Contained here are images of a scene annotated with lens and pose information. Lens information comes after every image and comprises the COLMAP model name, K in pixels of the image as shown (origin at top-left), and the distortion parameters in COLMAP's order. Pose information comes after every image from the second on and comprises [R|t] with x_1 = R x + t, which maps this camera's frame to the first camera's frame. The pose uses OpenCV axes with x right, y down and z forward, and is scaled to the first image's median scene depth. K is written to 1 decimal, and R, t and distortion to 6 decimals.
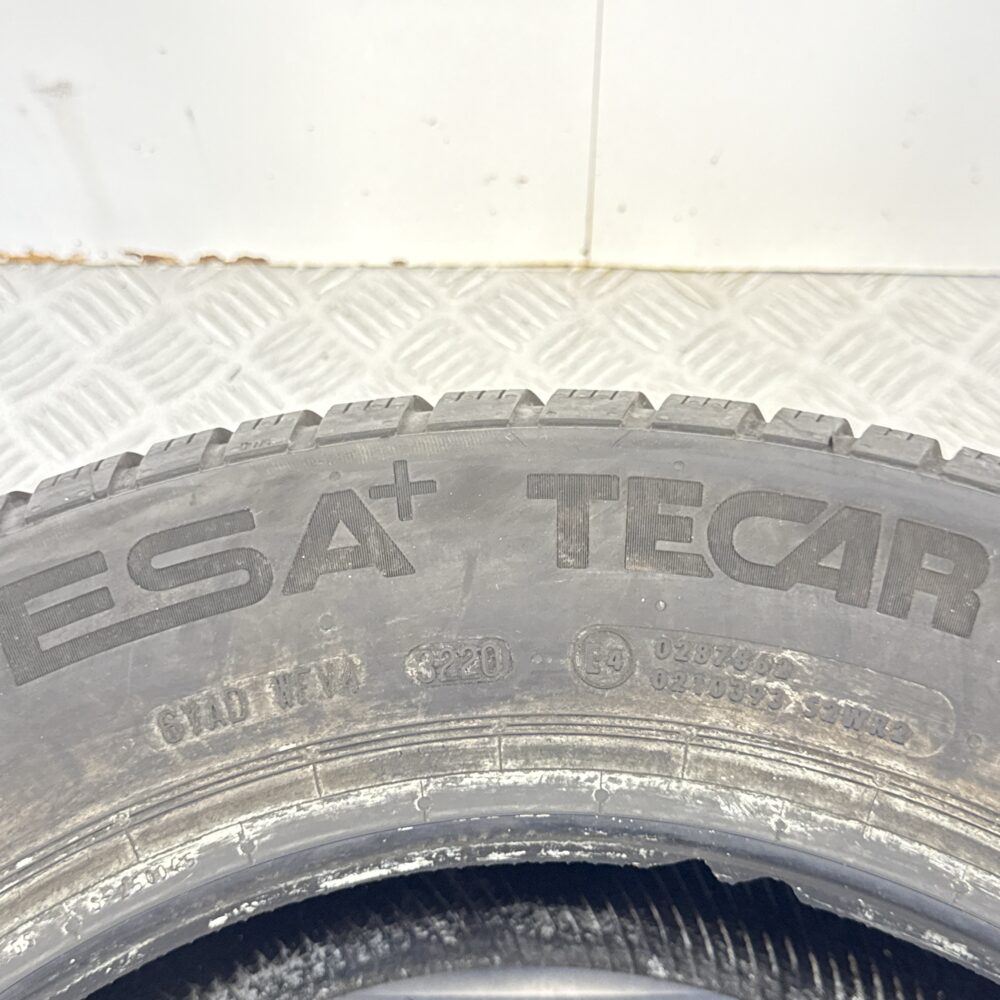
lens RADIAL K [[1341.0, 0, 500.0], [0, 1341.0, 500.0], [0, 0, 1]] dist [0.067367, -0.046535]
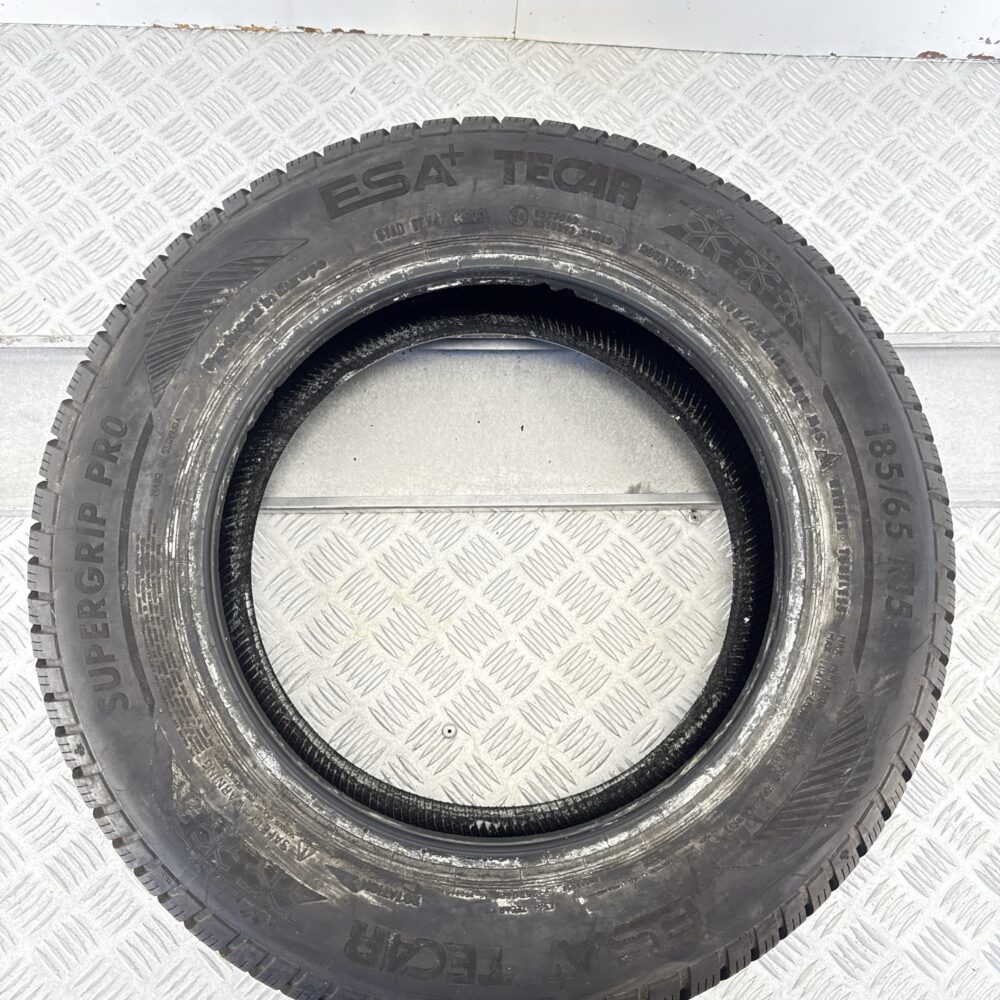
lens RADIAL K [[937.9, 0, 500.0], [0, 937.9, 500.0], [0, 0, 1]] dist [0.138229, -0.318738]
pose [[0.997903, 0.000121, 0.064725, -0.106101], [-0.022934, 0.935778, 0.351843, -0.036934], [-0.060526, -0.352589, 0.933819, -1.267494]]
